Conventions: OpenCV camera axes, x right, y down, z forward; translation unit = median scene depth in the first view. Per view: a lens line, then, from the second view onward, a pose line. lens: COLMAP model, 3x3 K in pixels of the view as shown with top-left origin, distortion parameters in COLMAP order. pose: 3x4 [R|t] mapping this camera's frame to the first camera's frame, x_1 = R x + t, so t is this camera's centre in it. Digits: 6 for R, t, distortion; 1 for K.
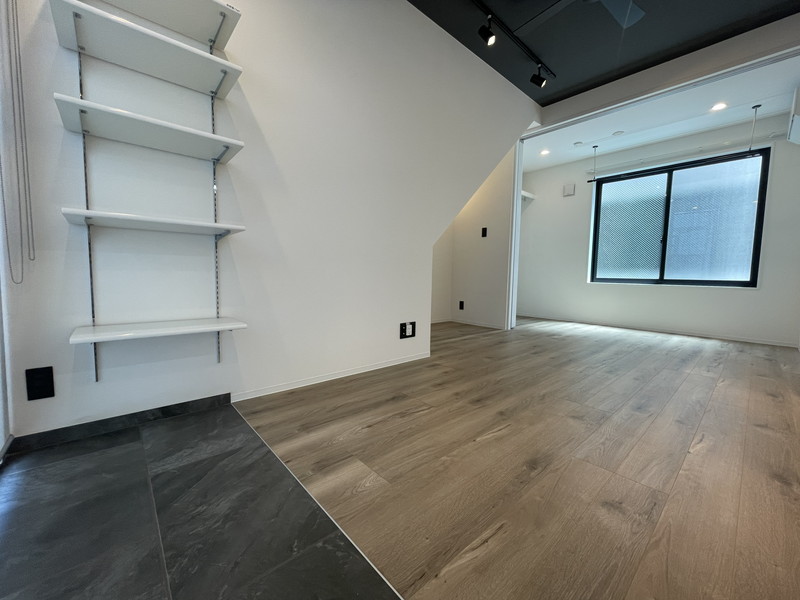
lens RADIAL K [[323.3, 0, 397.1], [0, 323.3, 299.7], [0, 0, 1]] dist [-0.000267, -0.000411]
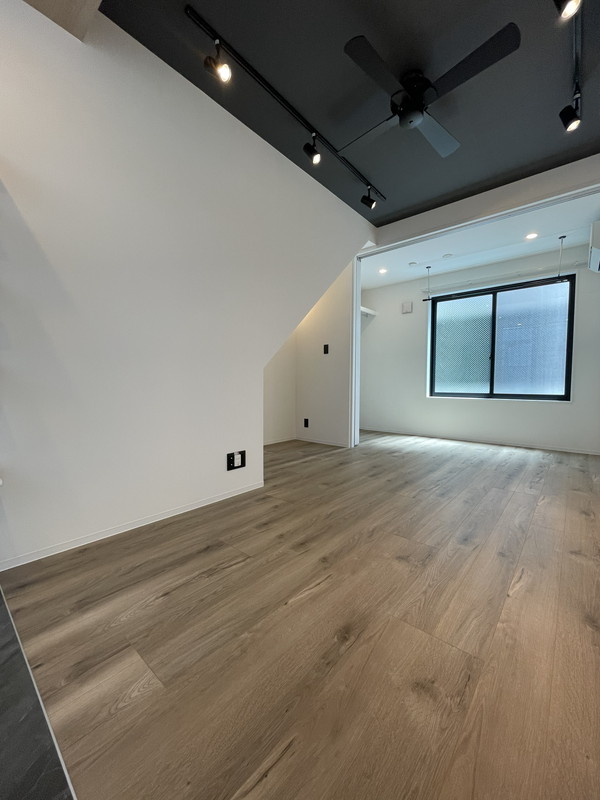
lens RADIAL K [[323.3, 0, 298.1], [0, 323.3, 400.8], [0, 0, 1]] dist [-0.000267, -0.000411]
pose [[0.991084, -0.020215, 0.131699, 0.101735], [0.023828, 0.999380, -0.025913, -0.053659], [-0.131094, 0.028820, 0.990951, 0.069499]]
